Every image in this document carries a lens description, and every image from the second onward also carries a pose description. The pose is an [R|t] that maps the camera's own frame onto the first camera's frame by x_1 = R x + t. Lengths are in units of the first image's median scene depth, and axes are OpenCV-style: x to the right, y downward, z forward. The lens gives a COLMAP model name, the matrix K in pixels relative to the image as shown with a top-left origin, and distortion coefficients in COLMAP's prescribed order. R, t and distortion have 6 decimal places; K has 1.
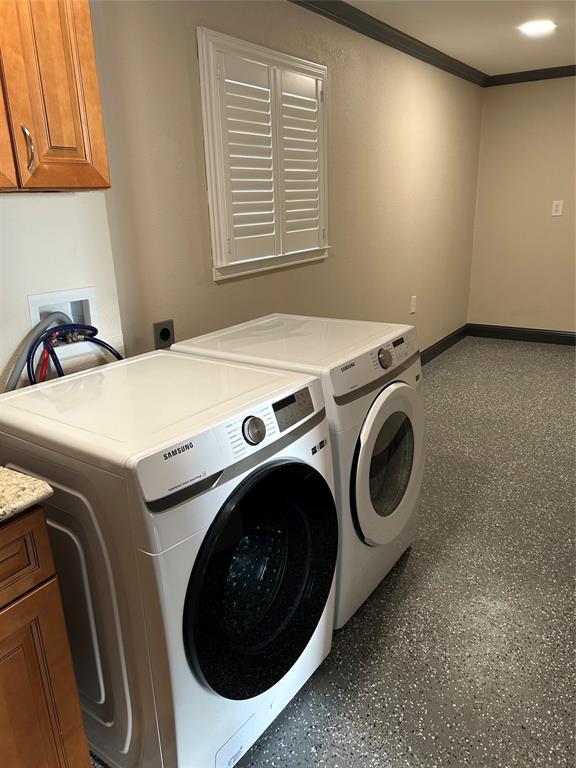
lens RADIAL K [[576.4, 0, 289.1], [0, 576.4, 383.1], [0, 0, 1]] dist [0.039163, -0.043915]
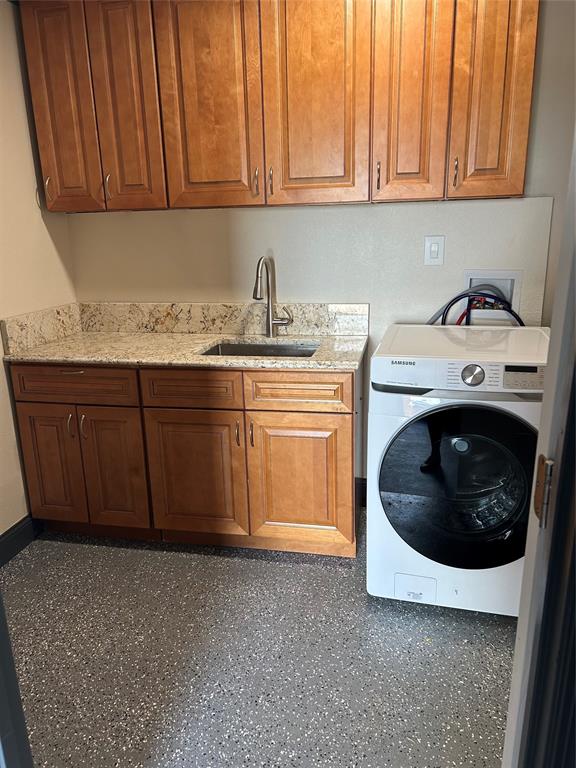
lens RADIAL K [[576.4, 0, 288.7], [0, 576.4, 385.0], [0, 0, 1]] dist [0.039163, -0.043915]
pose [[0.347730, 0.270147, -0.897833, 0.929484], [-0.267048, 0.946465, 0.181353, -0.024403], [0.898760, 0.176703, 0.401257, 0.066989]]
